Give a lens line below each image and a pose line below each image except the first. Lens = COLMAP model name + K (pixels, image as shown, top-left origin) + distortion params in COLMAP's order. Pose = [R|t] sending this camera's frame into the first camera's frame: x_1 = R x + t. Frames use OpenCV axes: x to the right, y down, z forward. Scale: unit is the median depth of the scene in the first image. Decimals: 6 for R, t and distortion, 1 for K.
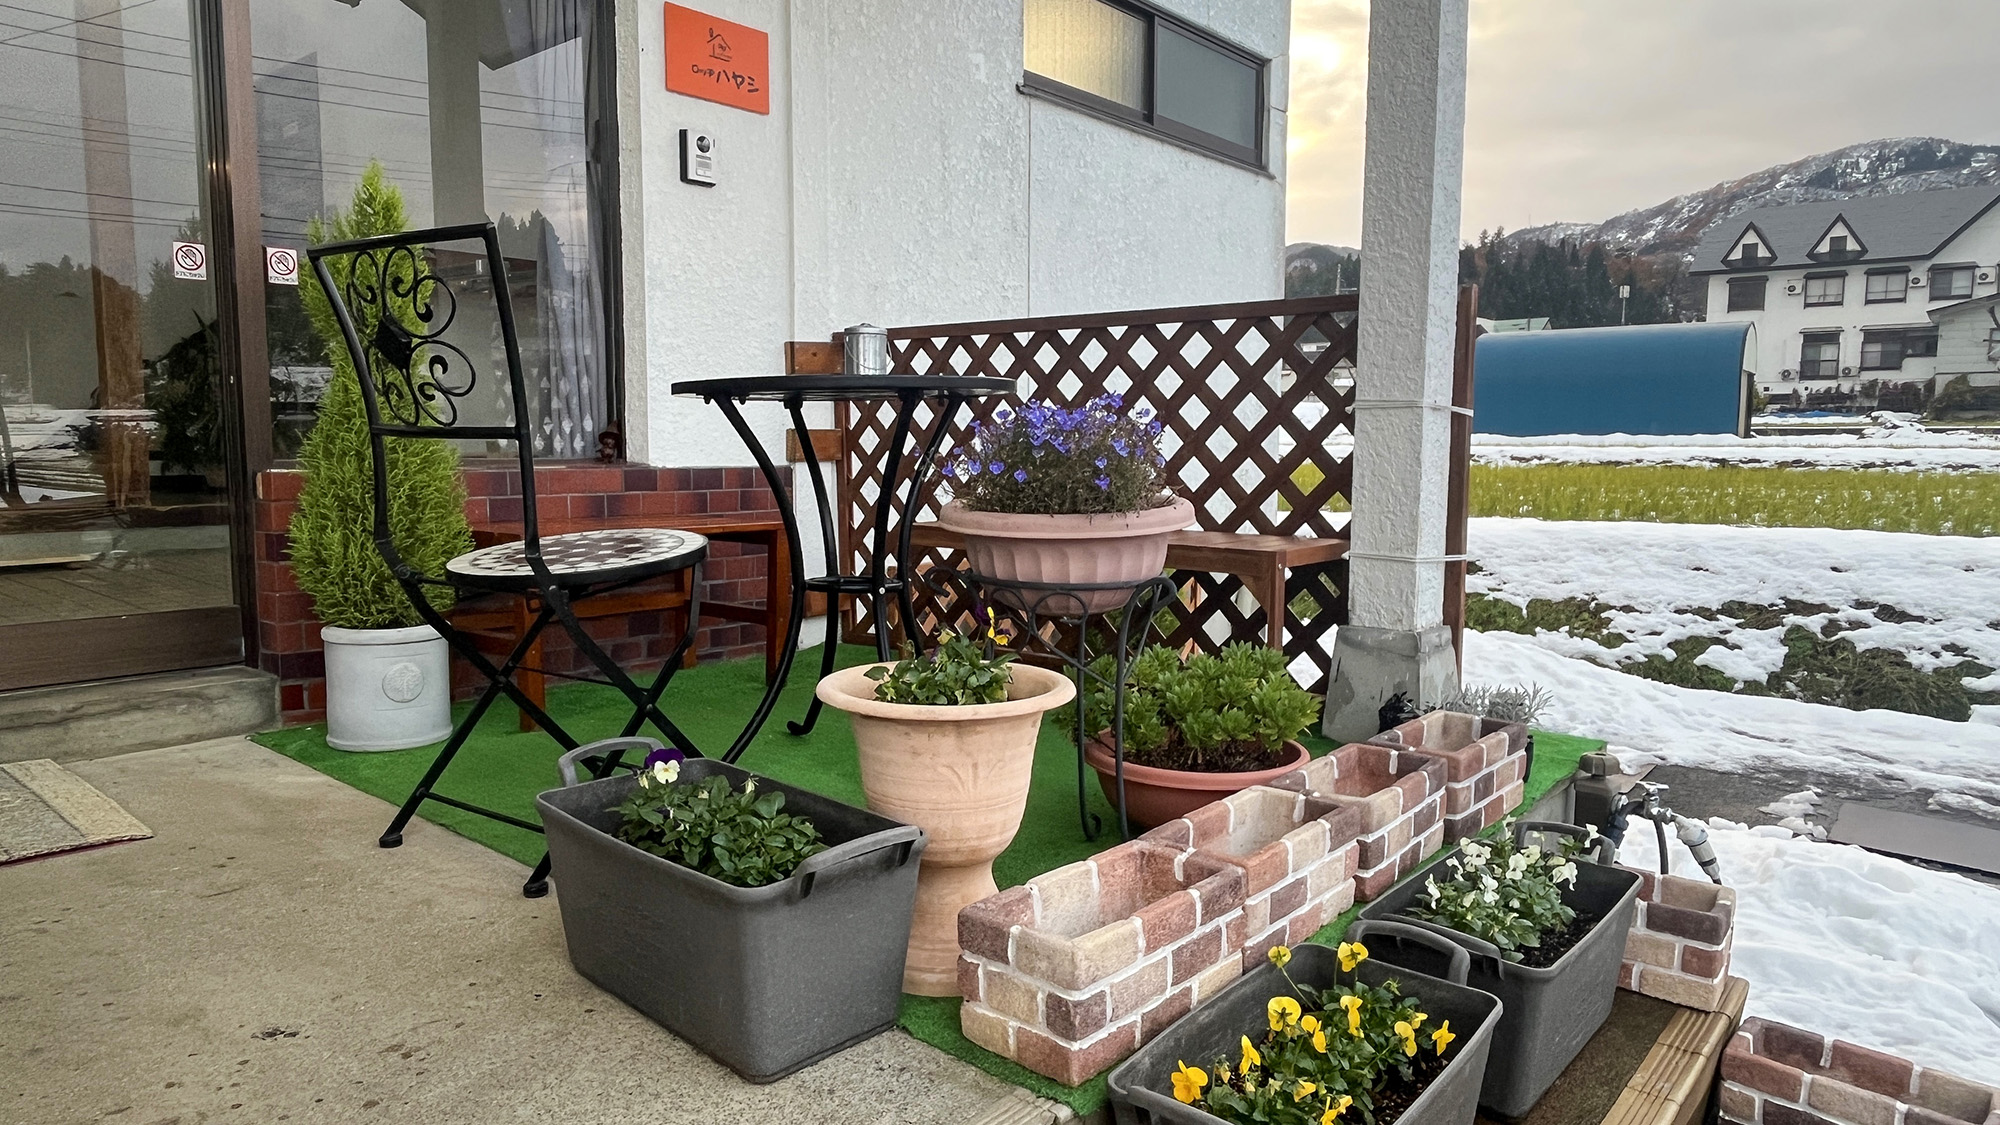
lens RADIAL K [[1262.6, 0, 999.5], [0, 1262.6, 567.1], [0, 0, 1]] dist [0.005509, -0.001448]
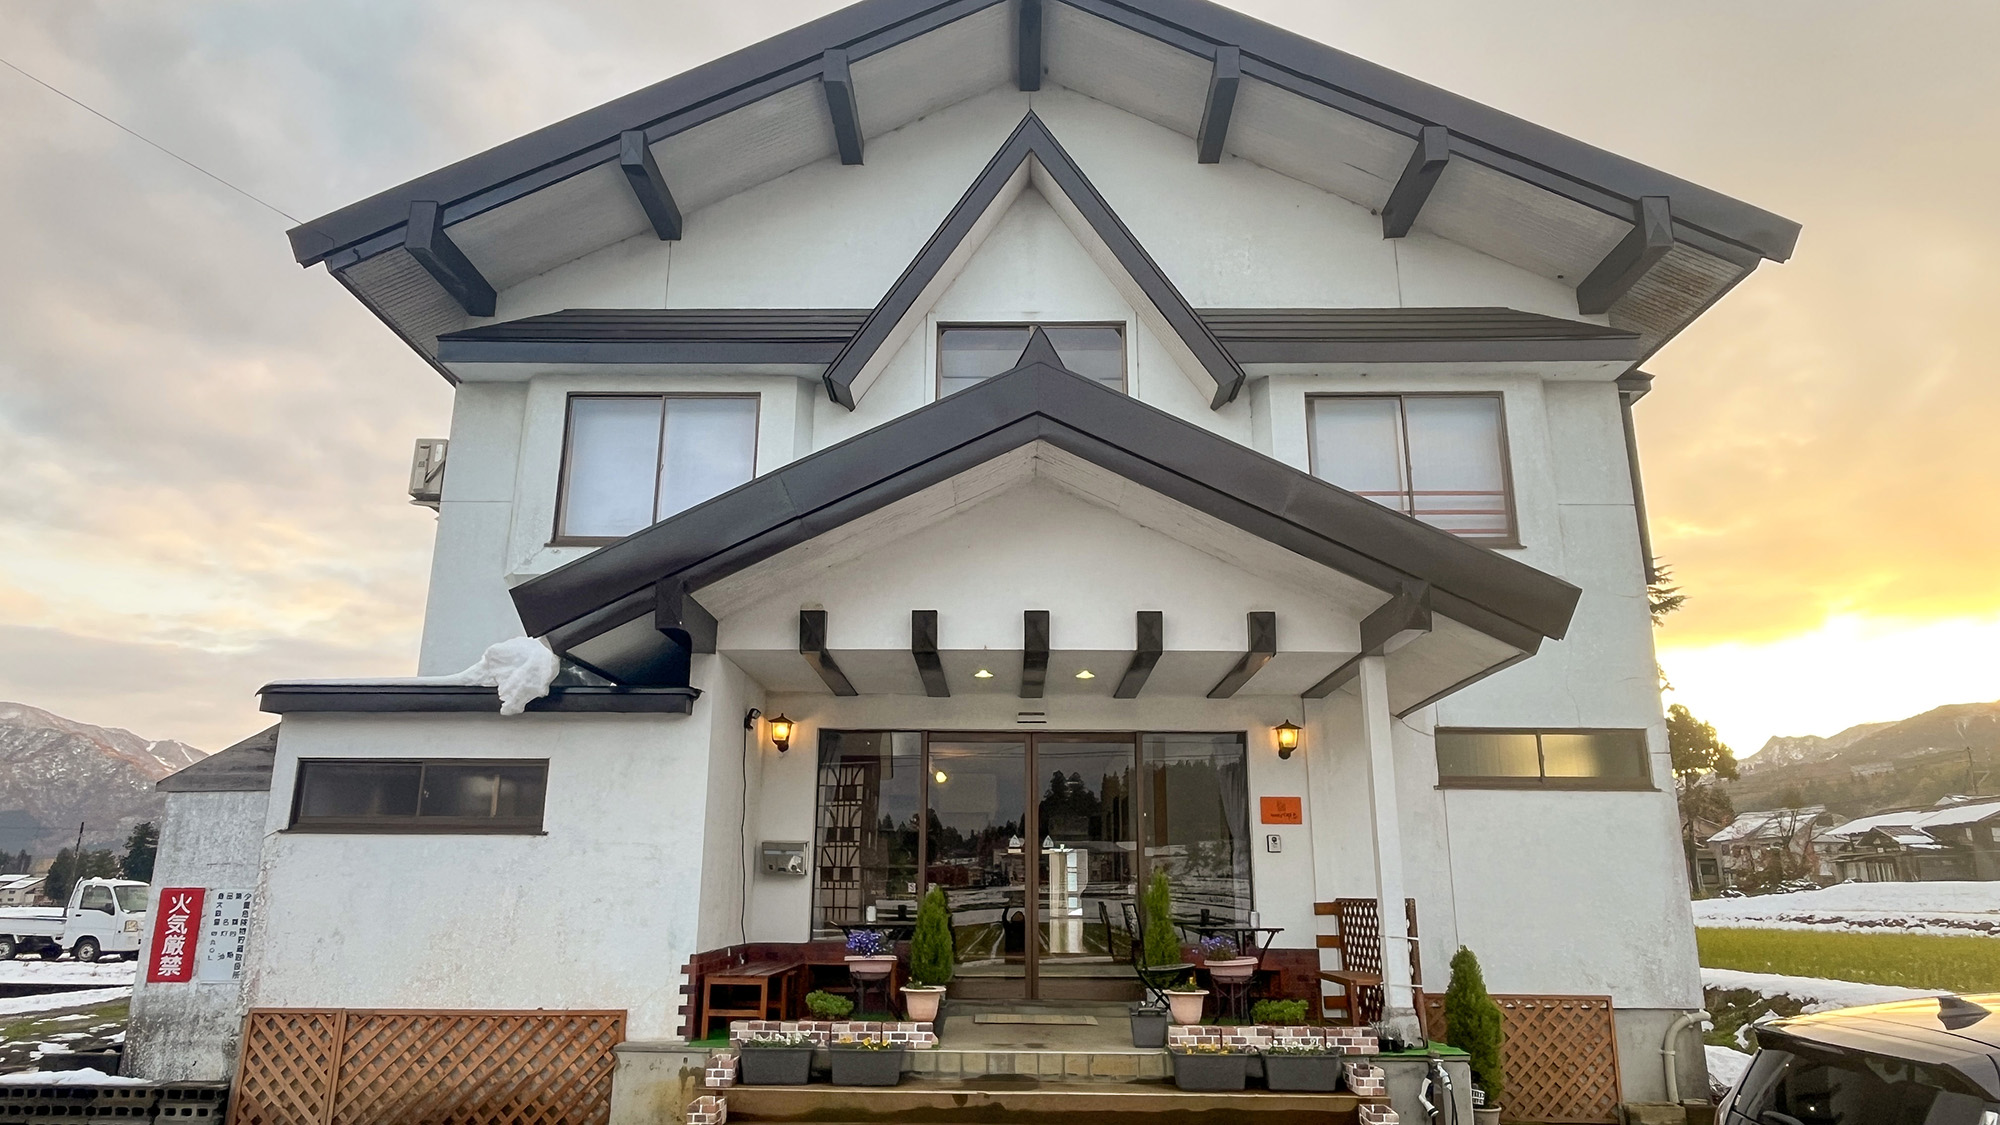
lens RADIAL K [[1262.6, 0, 1000.3], [0, 1262.6, 562.1], [0, 0, 1]] dist [0.005509, -0.001448]
pose [[0.644716, -0.197009, -0.738599, 0.727029], [-0.081076, 0.943146, -0.322338, 0.031844], [0.760111, 0.267699, 0.592089, -0.632671]]
